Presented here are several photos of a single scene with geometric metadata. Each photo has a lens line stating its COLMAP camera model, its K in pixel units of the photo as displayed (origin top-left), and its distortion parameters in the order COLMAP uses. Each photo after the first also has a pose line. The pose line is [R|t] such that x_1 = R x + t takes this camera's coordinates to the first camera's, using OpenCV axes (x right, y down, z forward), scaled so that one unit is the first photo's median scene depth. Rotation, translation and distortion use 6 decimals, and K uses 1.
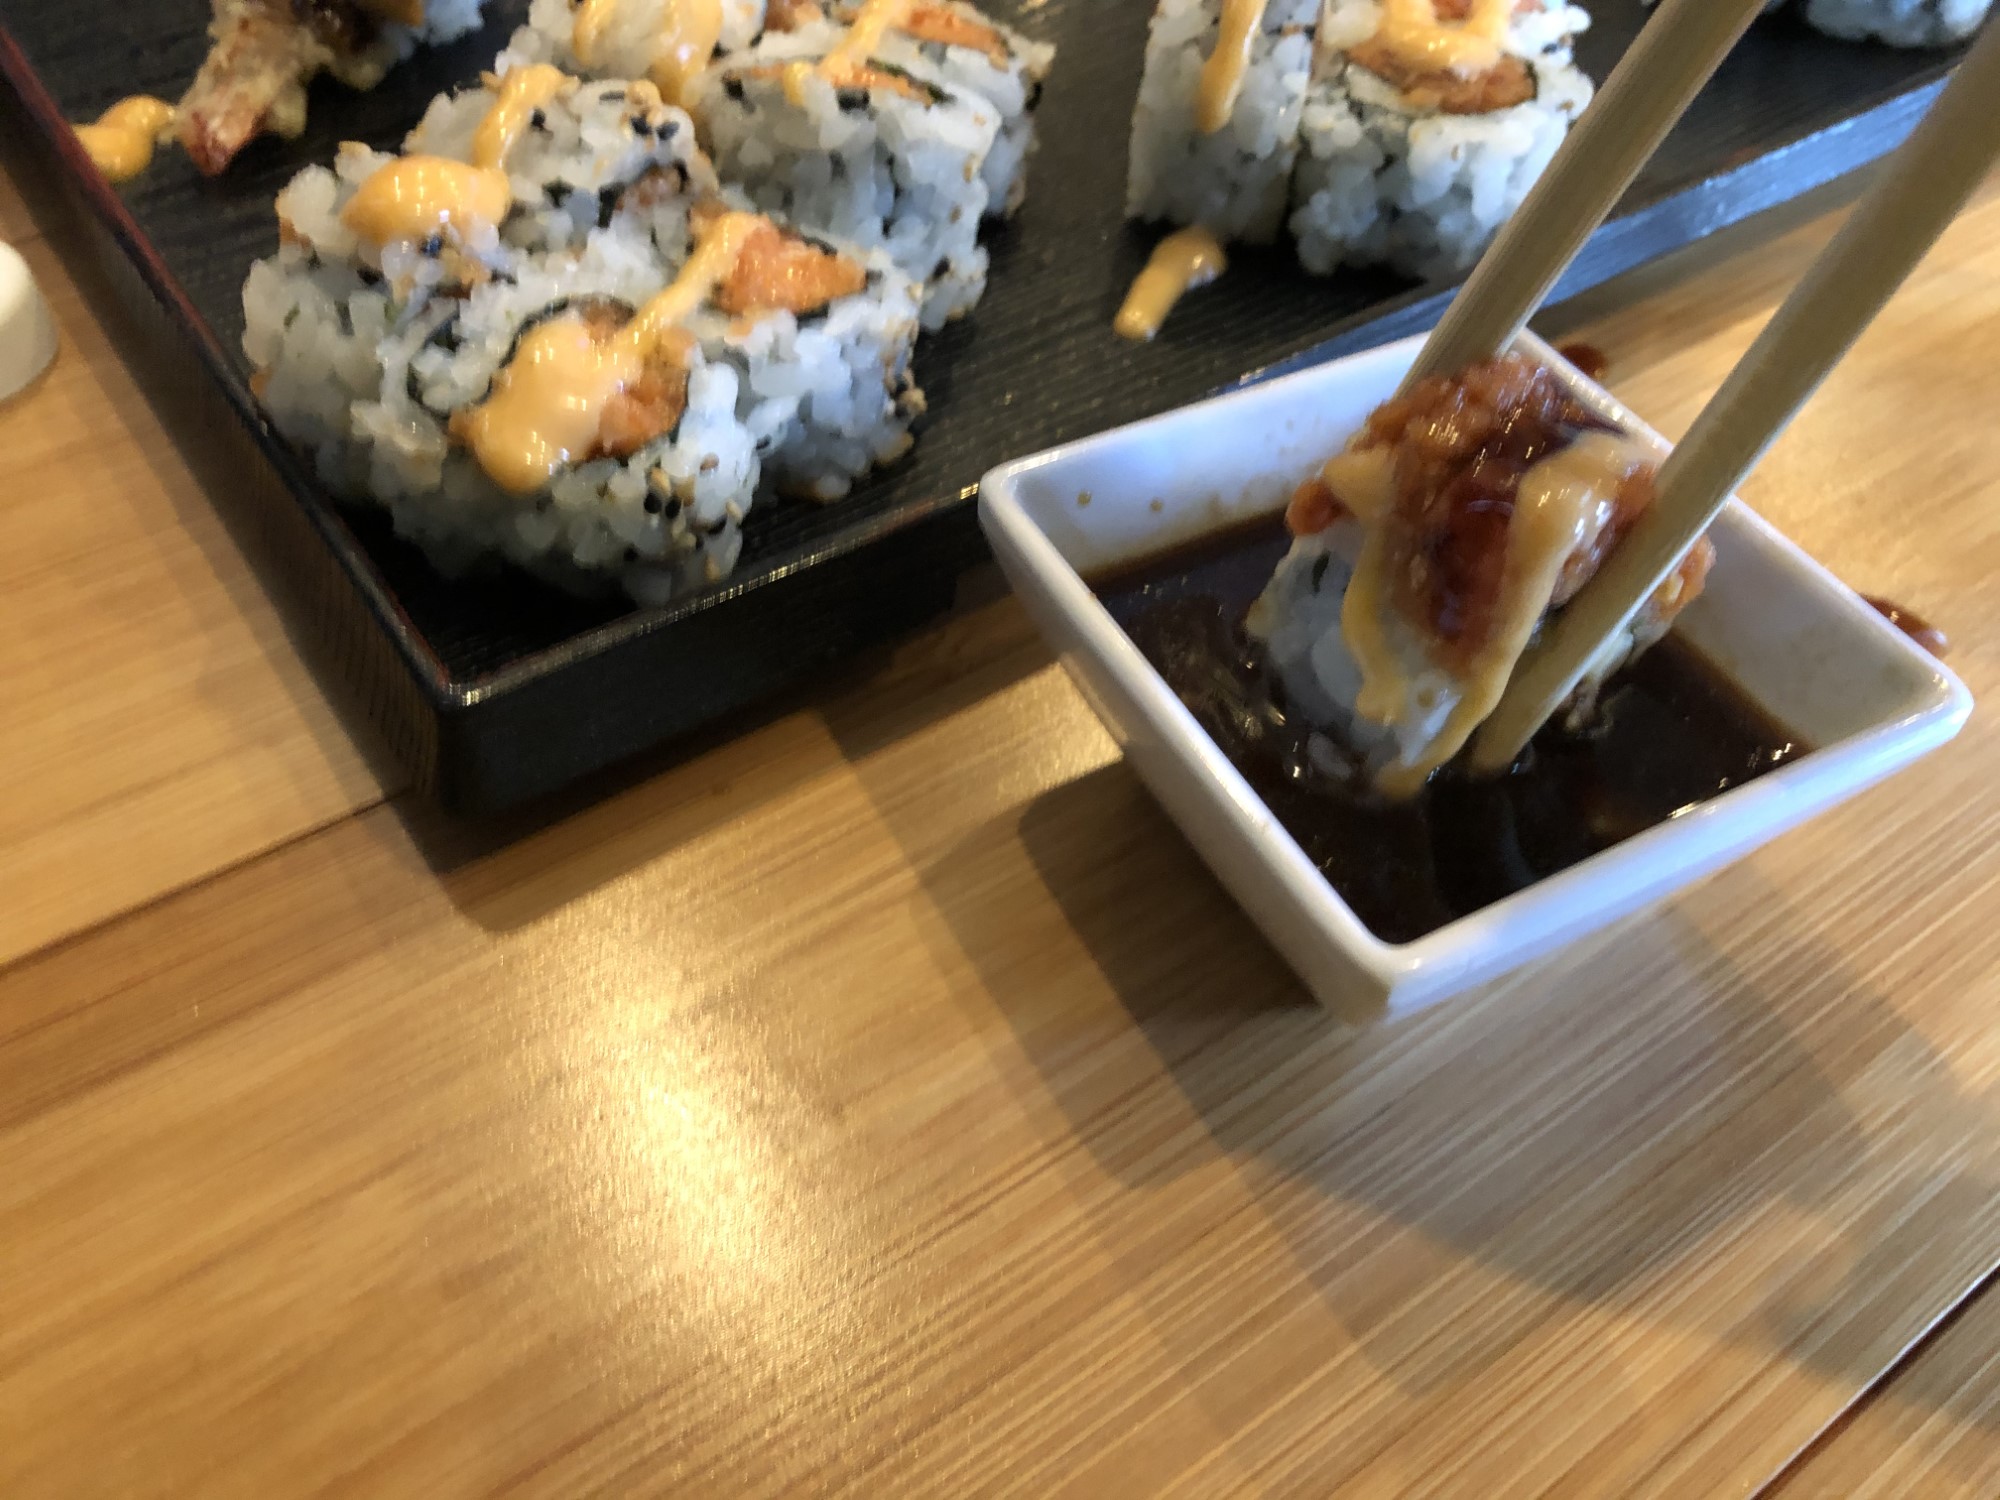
lens RADIAL K [[1745.3, 0, 1018.0], [0, 1745.3, 742.7], [0, 0, 1]] dist [-0.017575, -0.012919]
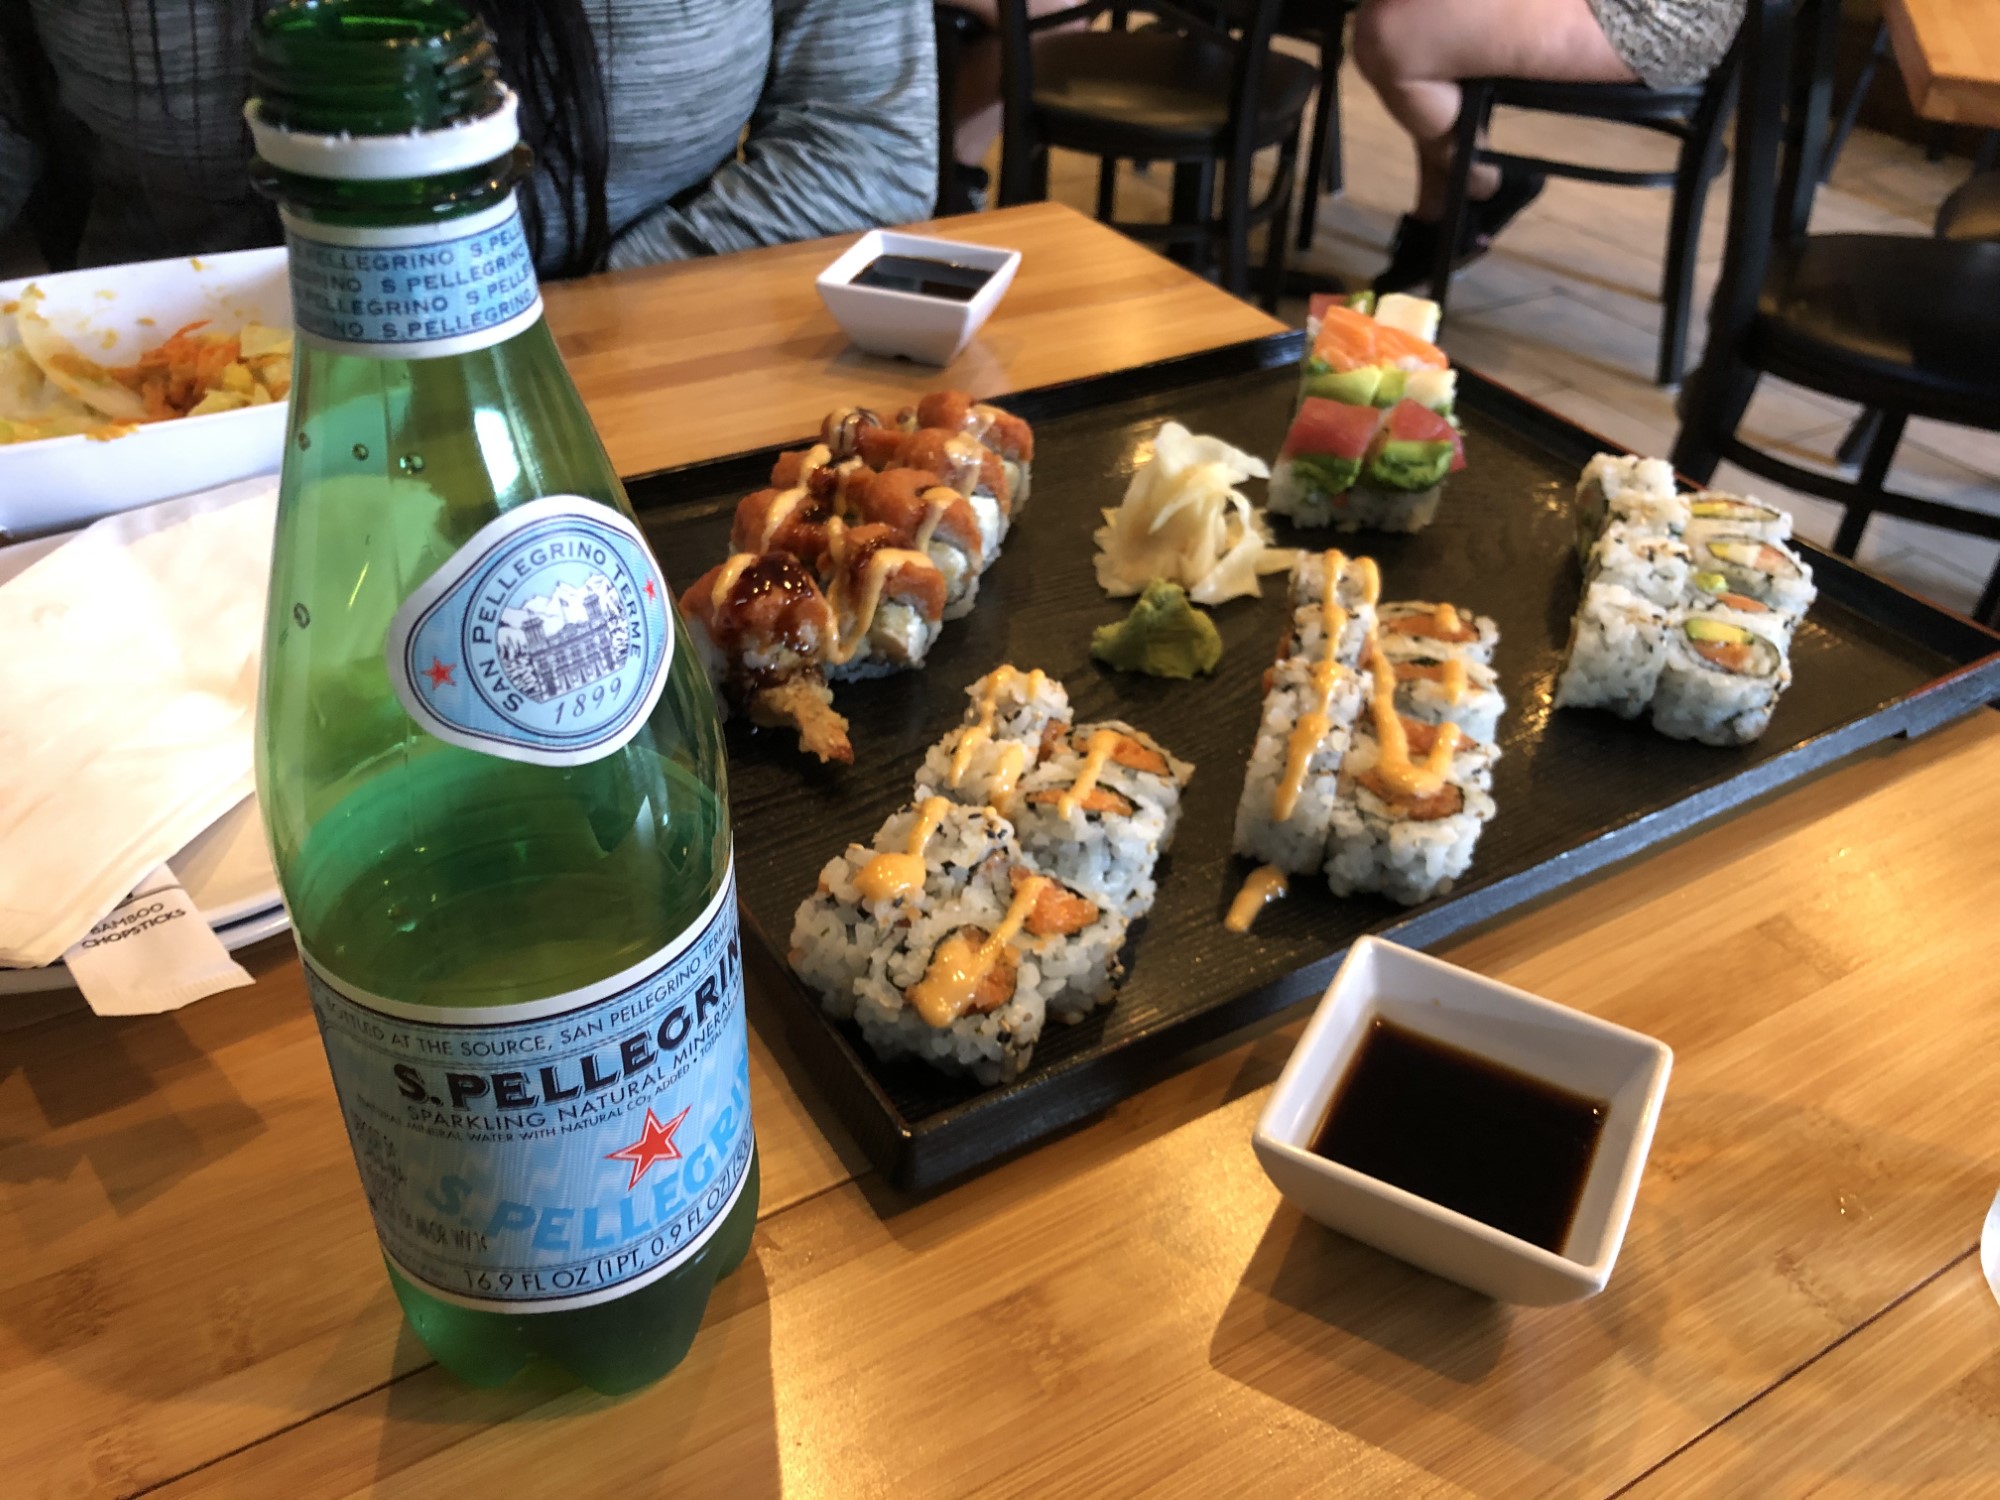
lens RADIAL K [[1696.0, 0, 1004.4], [0, 1696.0, 733.2], [0, 0, 1]] dist [0.032534, -0.060033]
pose [[0.997250, 0.040721, -0.061922, -0.084800], [-0.053168, 0.975167, -0.214992, -0.049770], [0.051630, 0.217693, 0.974651, -0.911254]]
